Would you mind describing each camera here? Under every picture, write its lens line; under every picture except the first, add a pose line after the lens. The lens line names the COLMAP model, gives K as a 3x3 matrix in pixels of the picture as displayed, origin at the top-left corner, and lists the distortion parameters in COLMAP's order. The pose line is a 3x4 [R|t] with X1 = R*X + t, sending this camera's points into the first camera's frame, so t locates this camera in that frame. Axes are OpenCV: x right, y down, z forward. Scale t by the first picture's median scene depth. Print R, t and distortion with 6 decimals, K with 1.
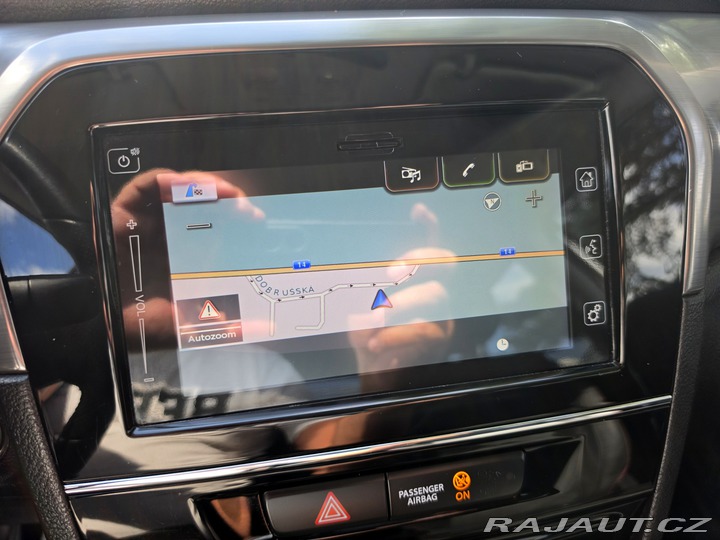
lens RADIAL K [[487.2, 0, 363.3], [0, 487.2, 260.0], [0, 0, 1]] dist [-0.050988, 0.002064]
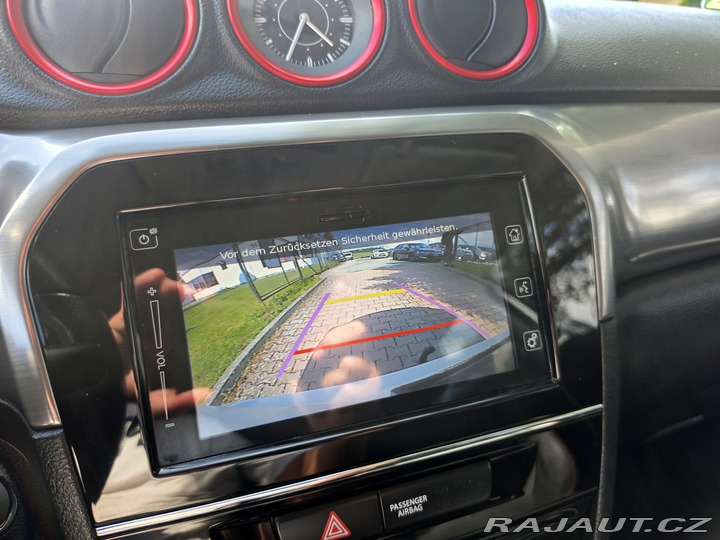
lens RADIAL K [[482.3, 0, 356.2], [0, 482.3, 272.3], [0, 0, 1]] dist [0.000837, -0.071392]
pose [[0.991970, -0.061455, 0.110538, -0.094654], [0.074201, 0.990571, -0.115162, 0.045878], [-0.102419, 0.122439, 0.987177, -0.196418]]
